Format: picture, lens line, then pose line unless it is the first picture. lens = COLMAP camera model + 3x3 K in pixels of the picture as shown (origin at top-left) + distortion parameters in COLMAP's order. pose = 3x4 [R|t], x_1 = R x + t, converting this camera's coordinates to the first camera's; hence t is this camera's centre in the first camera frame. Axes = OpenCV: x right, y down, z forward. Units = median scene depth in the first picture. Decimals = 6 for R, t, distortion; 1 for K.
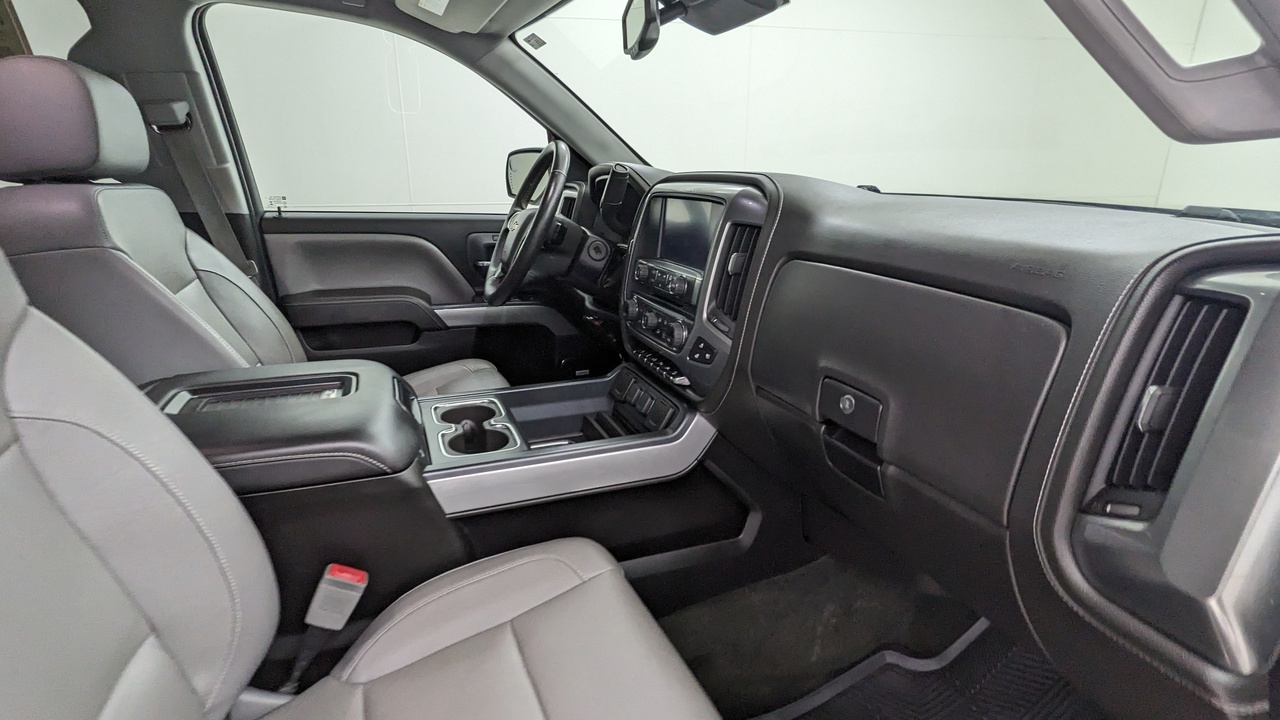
lens RADIAL K [[611.1, 0, 640.0], [0, 611.1, 360.0], [0, 0, 1]] dist [-0.002527, -0.001026]
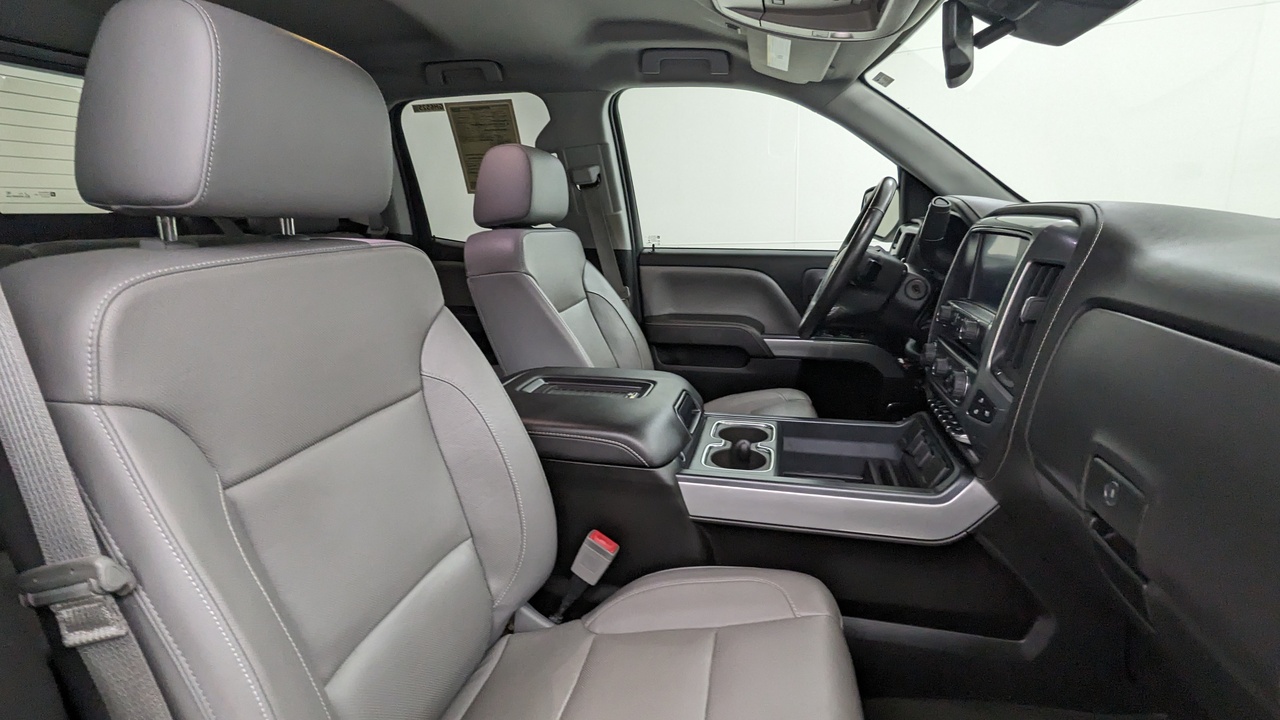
lens RADIAL K [[614.0, 0, 644.0], [0, 614.0, 355.9], [0, 0, 1]] dist [0.002977, 0.000040]
pose [[0.811457, 0.102007, -0.575440, 0.191812], [-0.139564, 0.989984, -0.021315, -0.000418], [0.567502, 0.097607, 0.817566, 0.006181]]
